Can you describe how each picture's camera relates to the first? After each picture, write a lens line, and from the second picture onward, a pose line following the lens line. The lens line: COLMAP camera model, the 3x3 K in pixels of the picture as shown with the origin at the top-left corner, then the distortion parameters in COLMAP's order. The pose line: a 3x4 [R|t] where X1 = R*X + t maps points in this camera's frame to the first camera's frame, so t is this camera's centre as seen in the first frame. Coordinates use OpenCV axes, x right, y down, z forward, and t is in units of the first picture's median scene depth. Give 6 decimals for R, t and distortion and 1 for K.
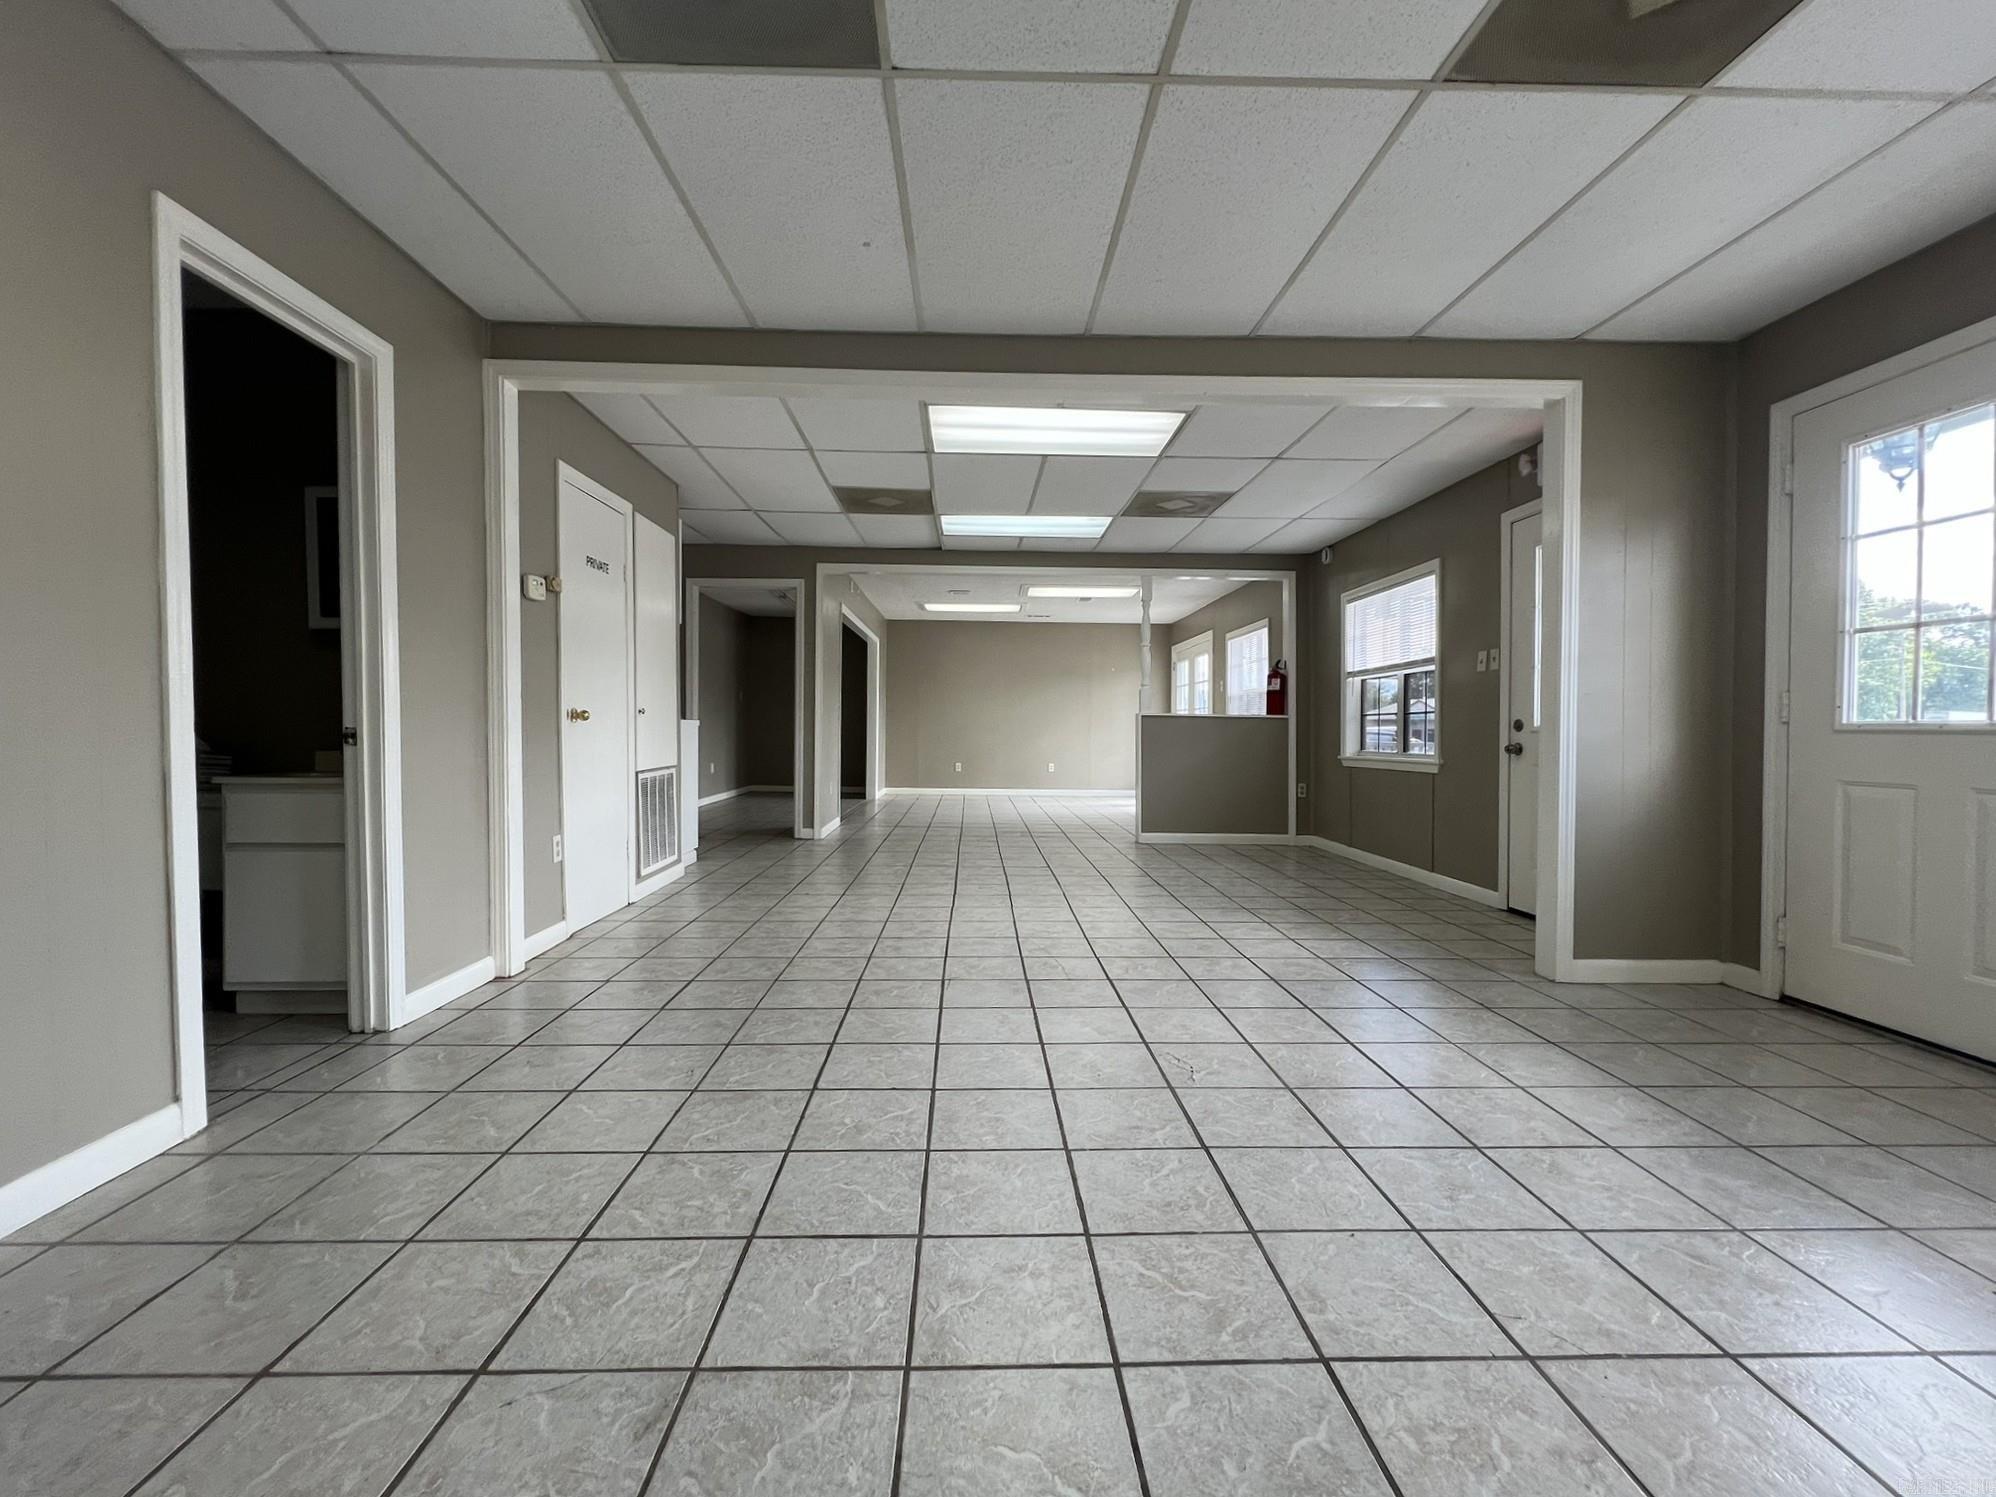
lens RADIAL K [[817.1, 0, 993.5], [0, 817.1, 743.6], [0, 0, 1]] dist [-0.002500, 0.000489]
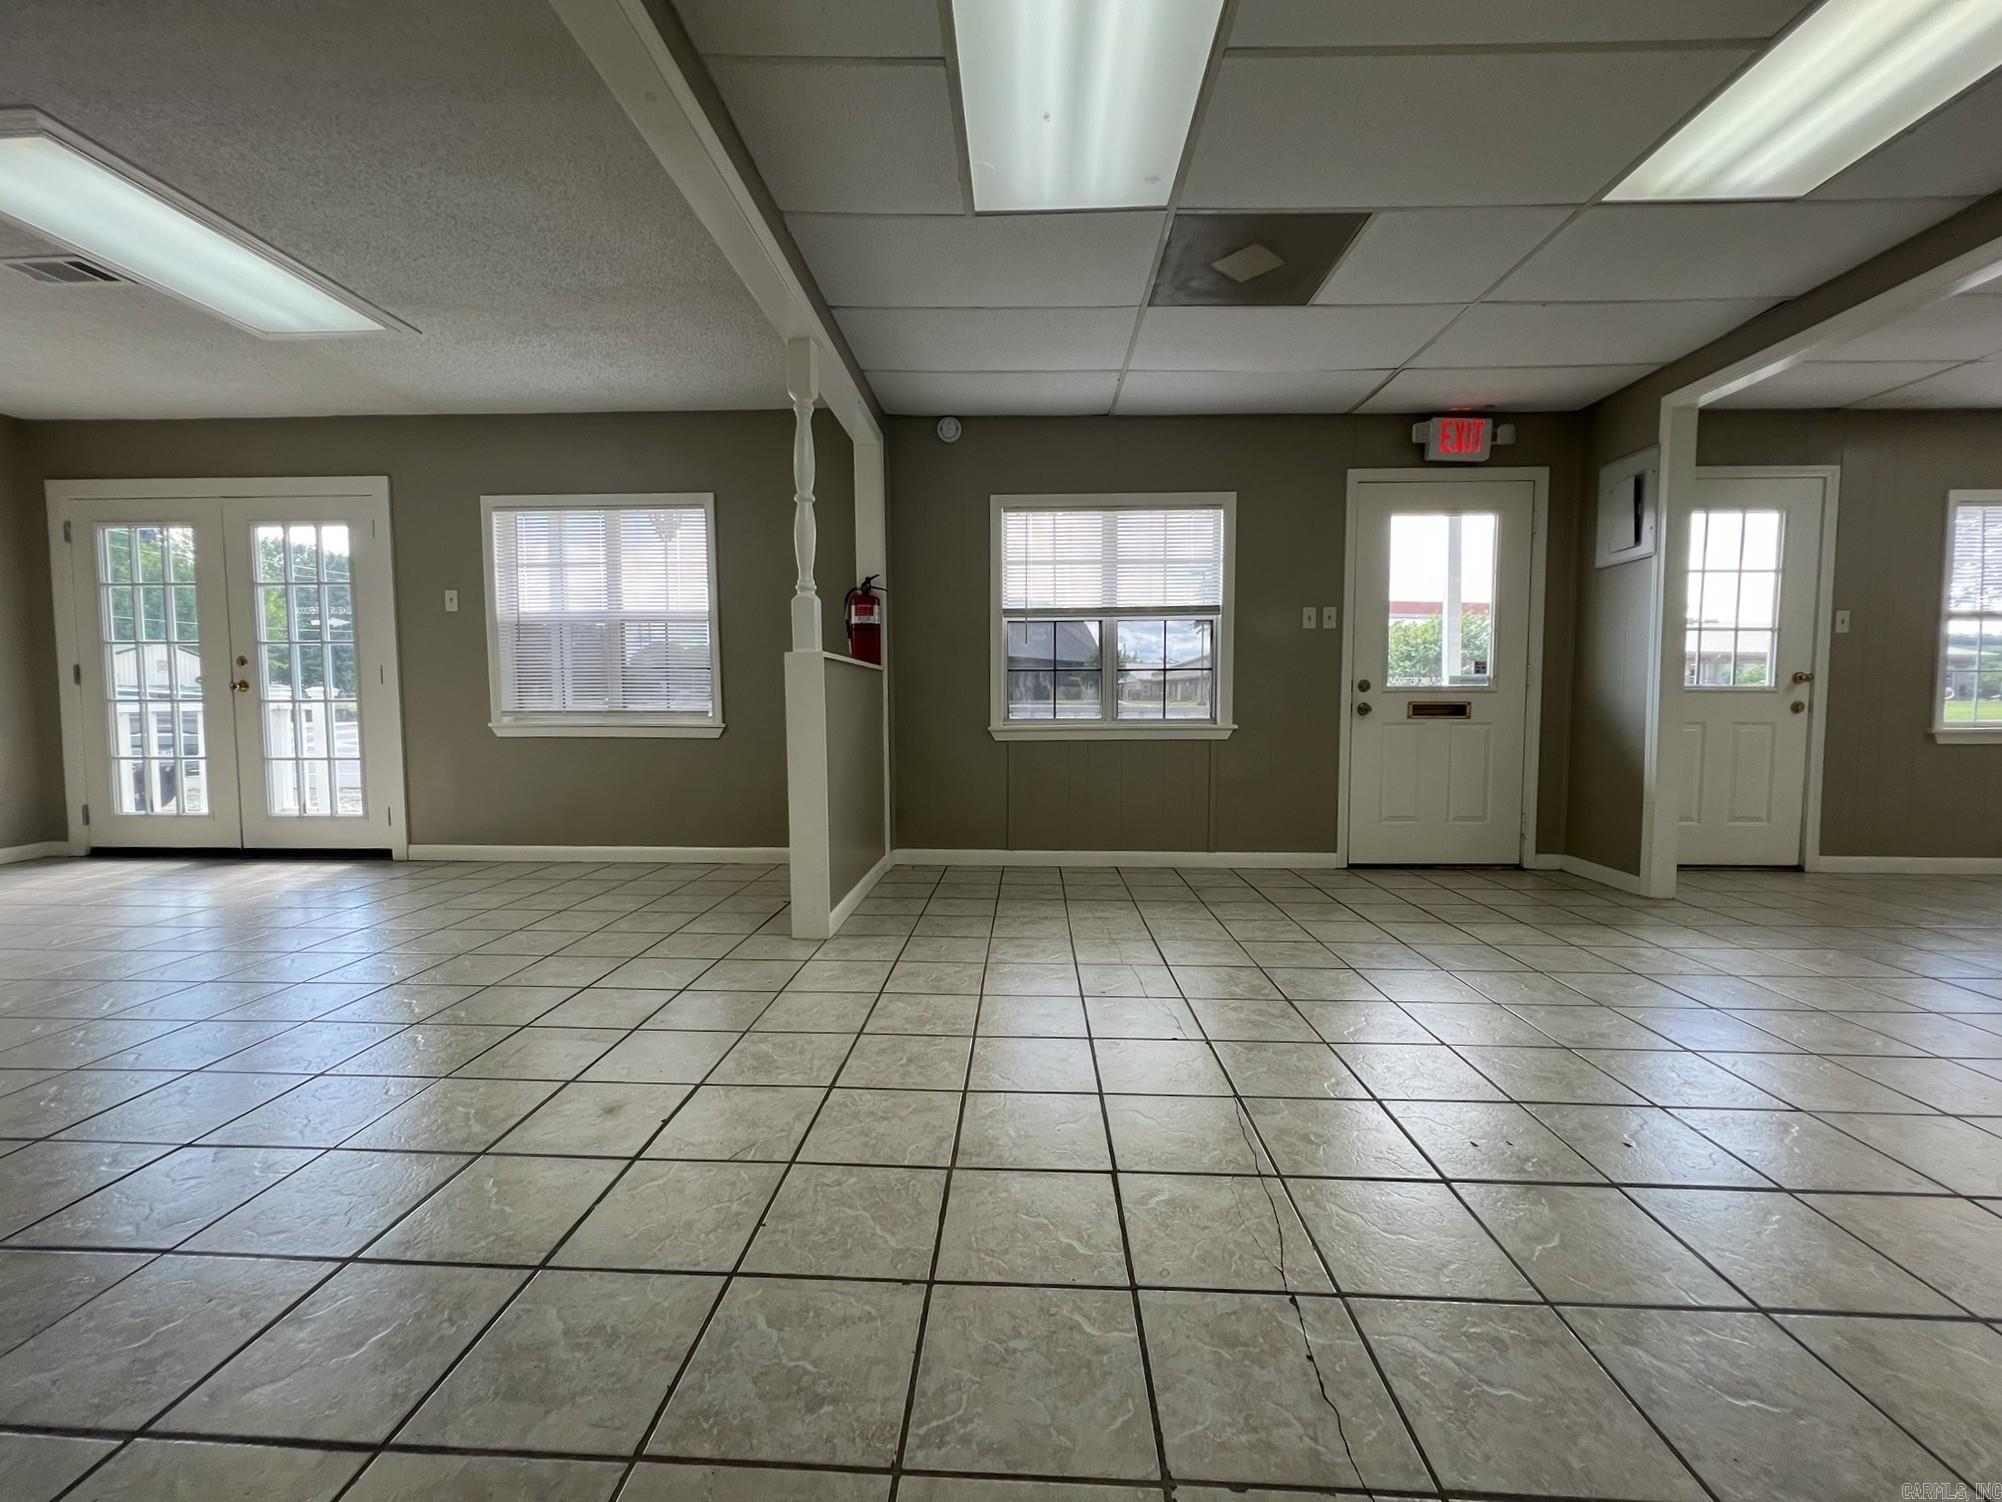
lens RADIAL K [[799.3, 0, 995.3], [0, 799.3, 746.2], [0, 0, 1]] dist [-0.002734, 0.000133]
pose [[0.069705, -0.072151, 0.994955, -0.425744], [0.017175, 0.997320, 0.071119, -0.028201], [-0.997420, 0.012131, 0.070758, 1.513643]]
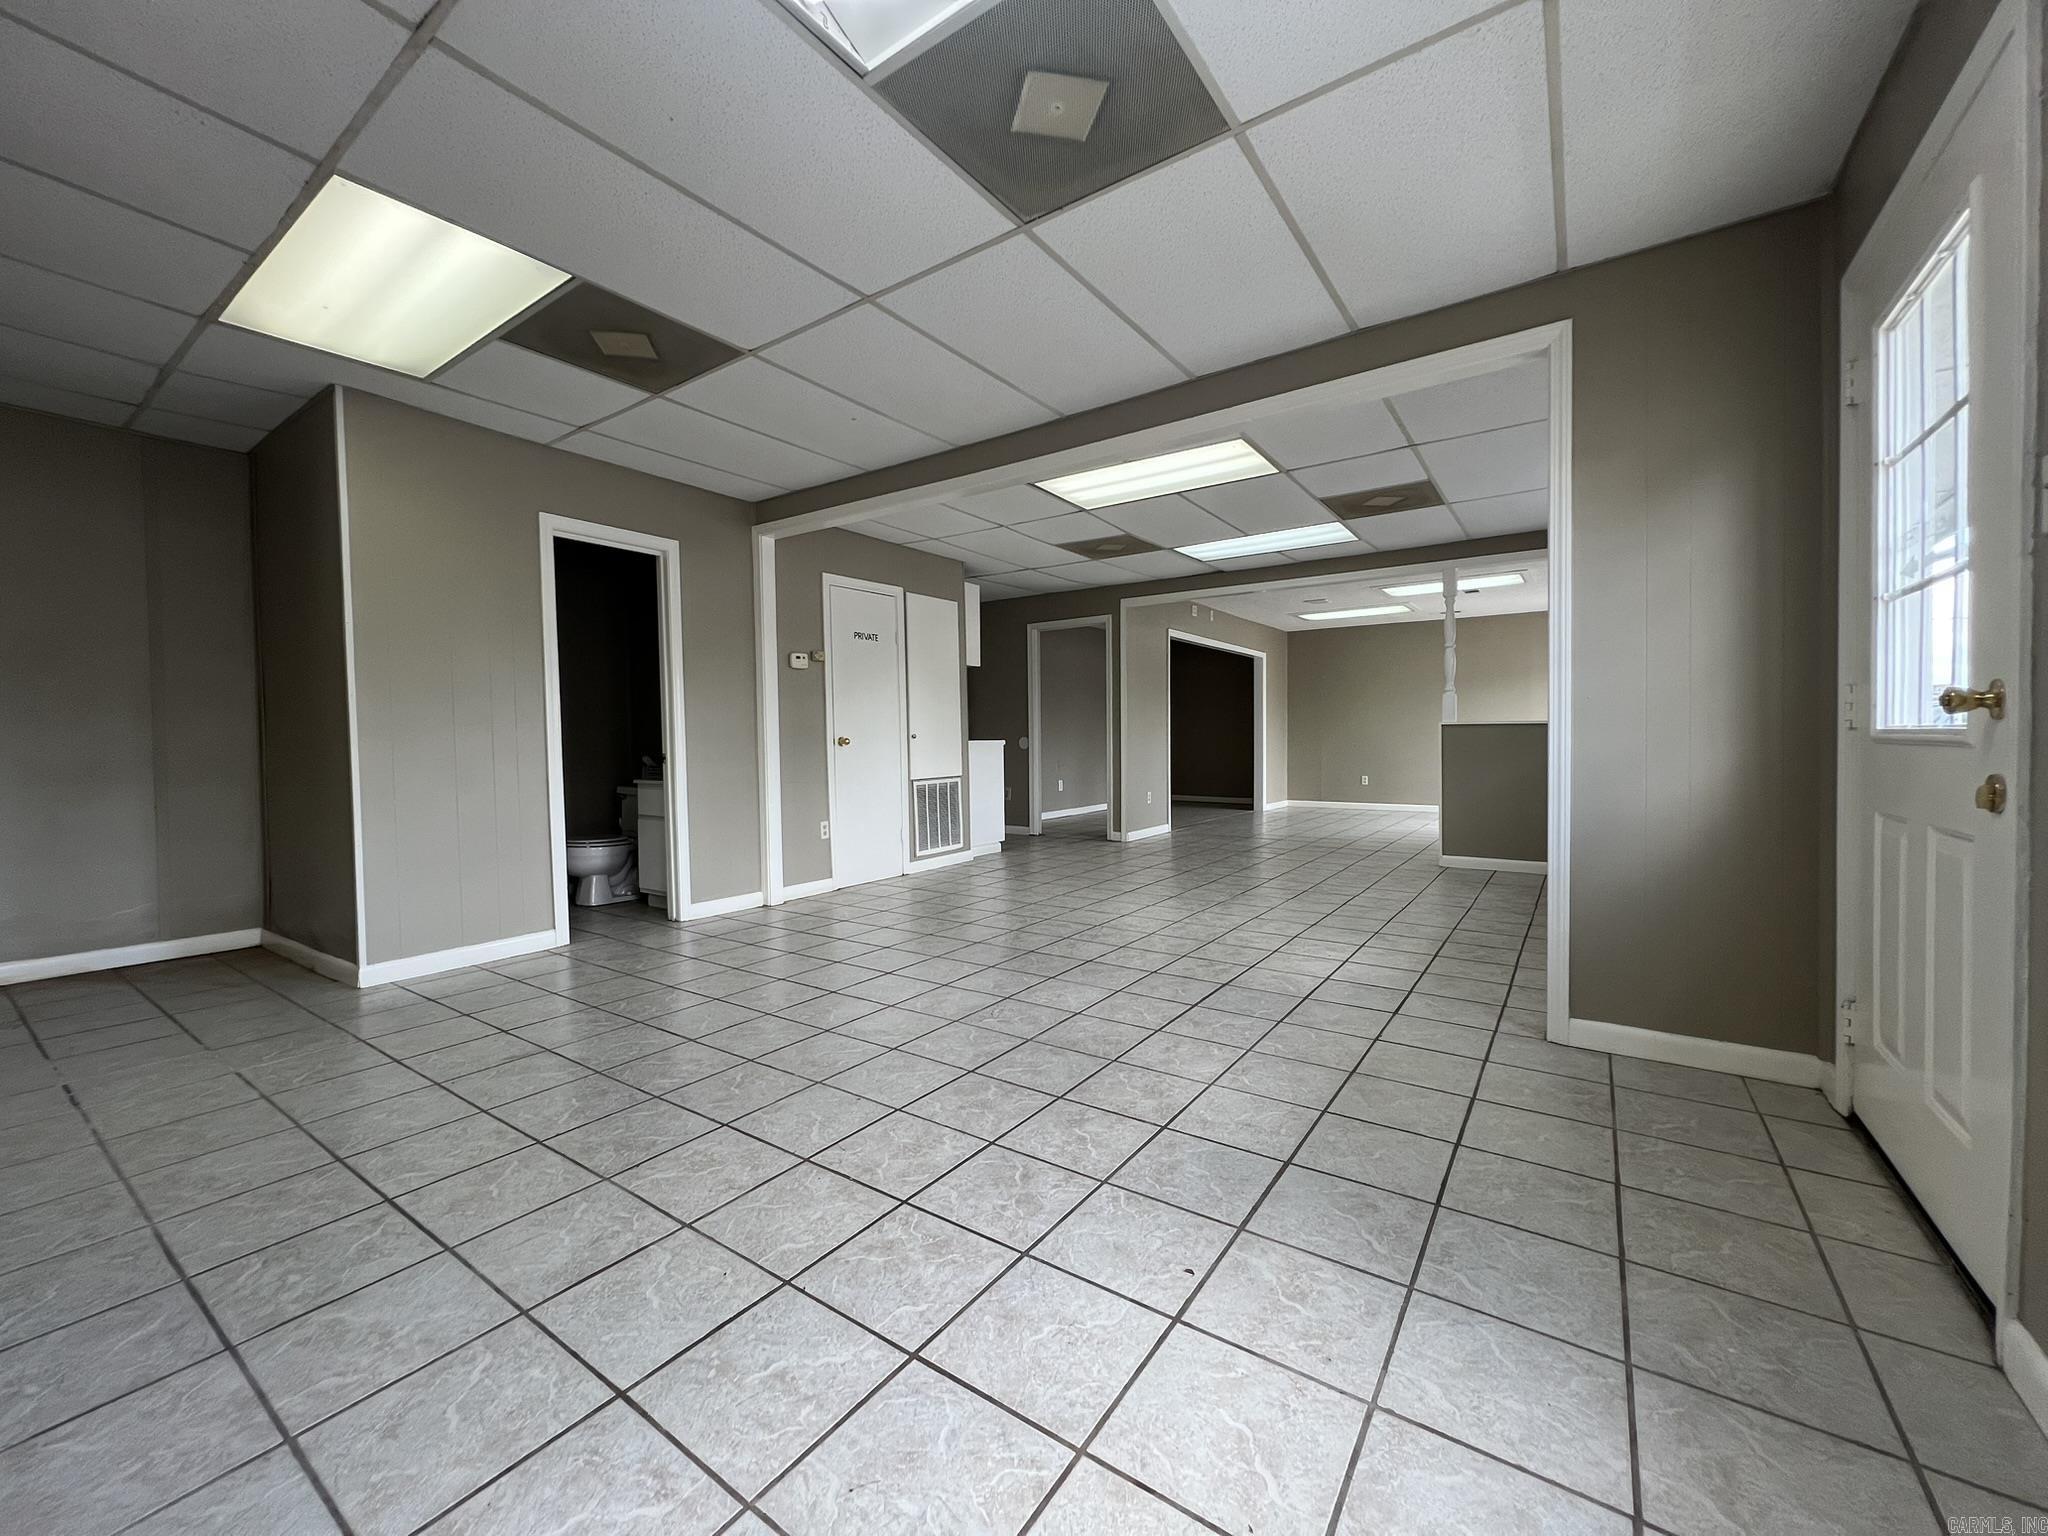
lens RADIAL K [[817.7, 0, 1018.2], [0, 817.7, 763.0], [0, 0, 1]] dist [-0.002734, 0.000133]
pose [[0.802513, -0.001282, -0.596633, 0.592804], [0.007246, 0.999945, 0.007599, -0.004336], [0.596590, -0.010422, 0.802478, -0.001064]]
